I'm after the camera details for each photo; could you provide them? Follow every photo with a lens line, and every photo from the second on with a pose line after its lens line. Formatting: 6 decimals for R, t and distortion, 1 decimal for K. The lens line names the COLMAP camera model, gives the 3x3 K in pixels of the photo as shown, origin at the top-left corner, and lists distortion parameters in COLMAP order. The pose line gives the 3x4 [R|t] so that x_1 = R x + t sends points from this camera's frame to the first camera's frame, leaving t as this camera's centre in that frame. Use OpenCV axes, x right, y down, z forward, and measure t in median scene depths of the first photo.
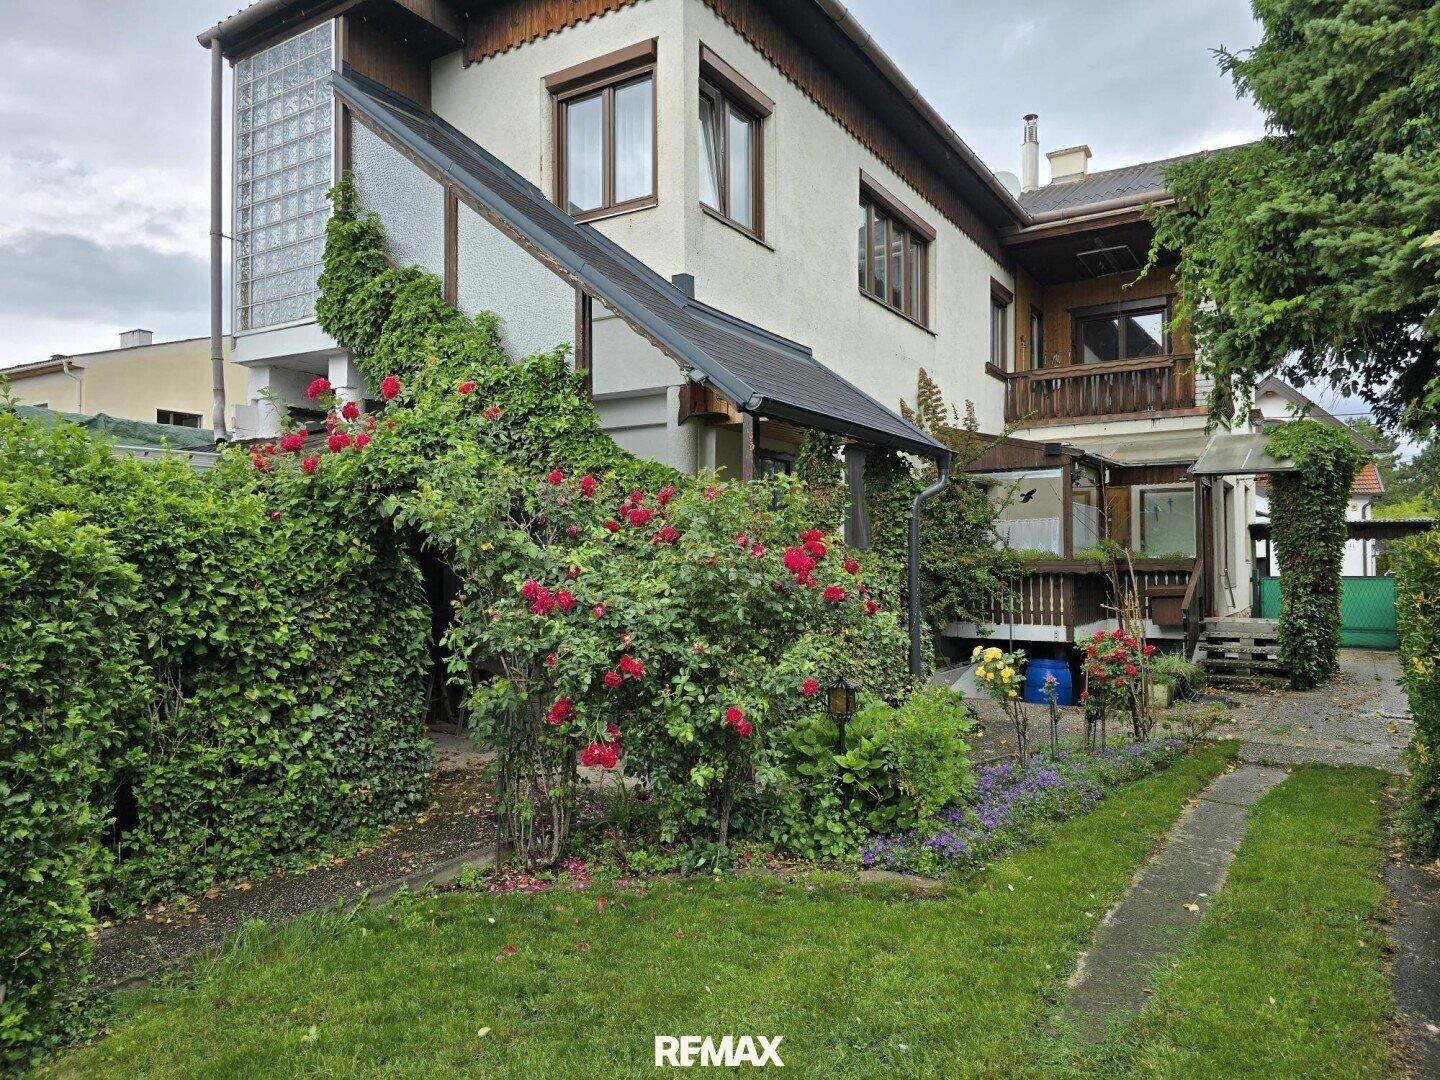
lens RADIAL K [[965.6, 0, 718.3], [0, 965.6, 516.2], [0, 0, 1]] dist [0.086856, -0.070915]
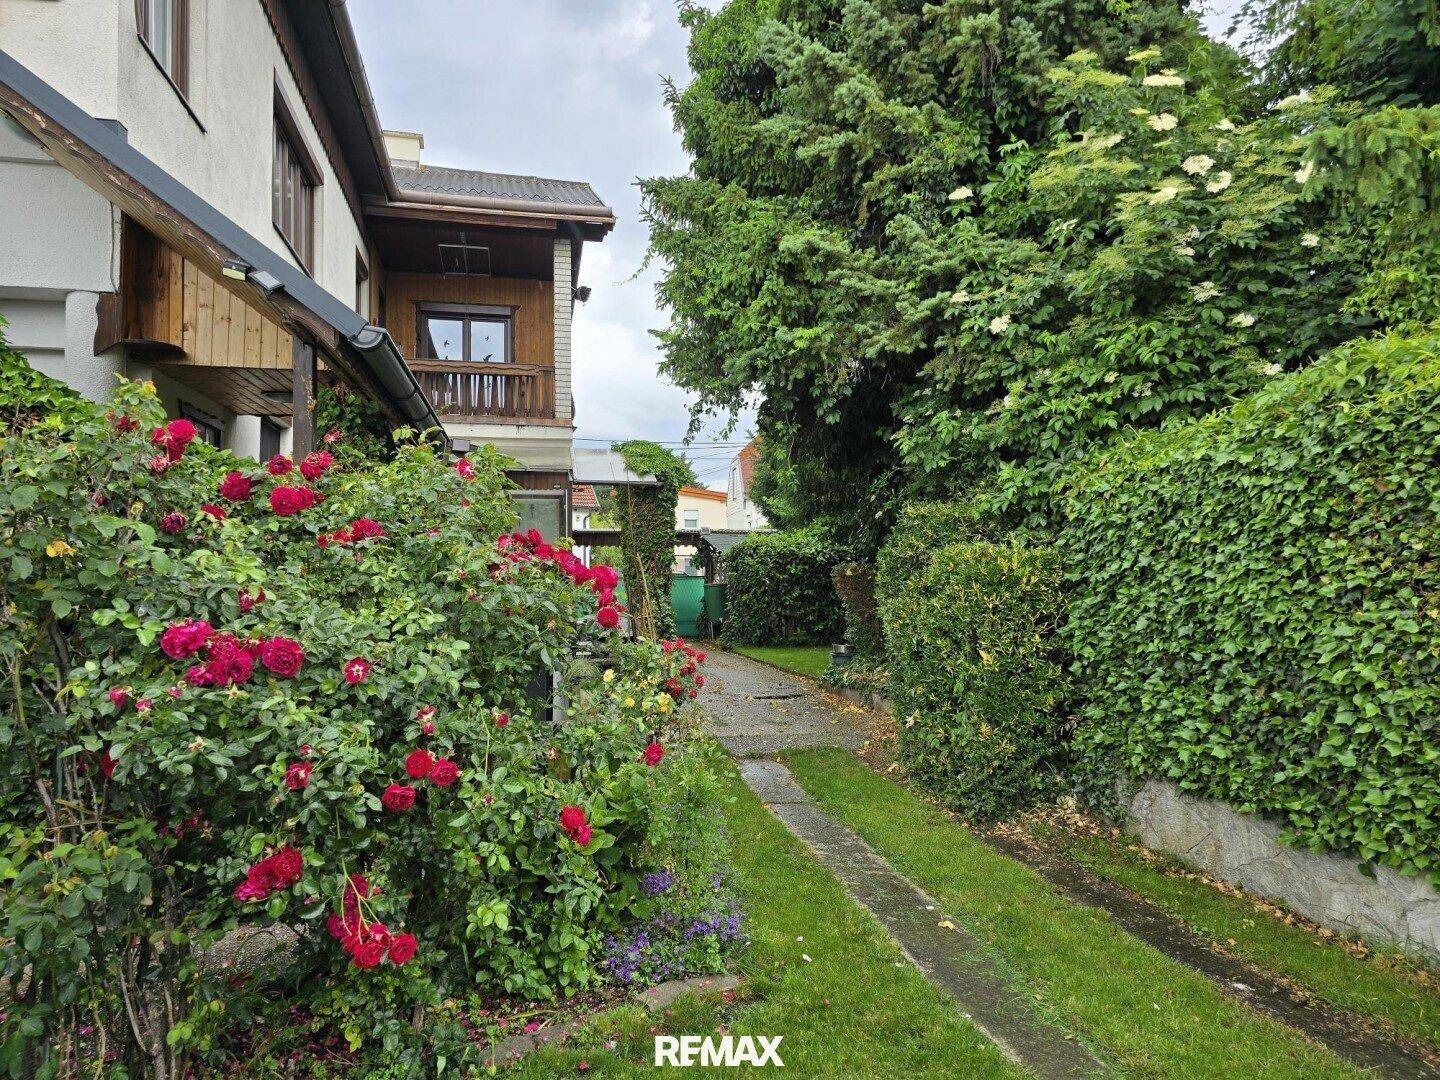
lens RADIAL K [[965.6, 0, 718.3], [0, 965.6, 516.2], [0, 0, 1]] dist [0.086856, -0.070915]
pose [[0.705560, 0.035051, 0.707783, -0.193321], [-0.032991, 0.999318, -0.016601, 0.007292], [-0.707882, -0.011638, 0.706235, 0.240455]]
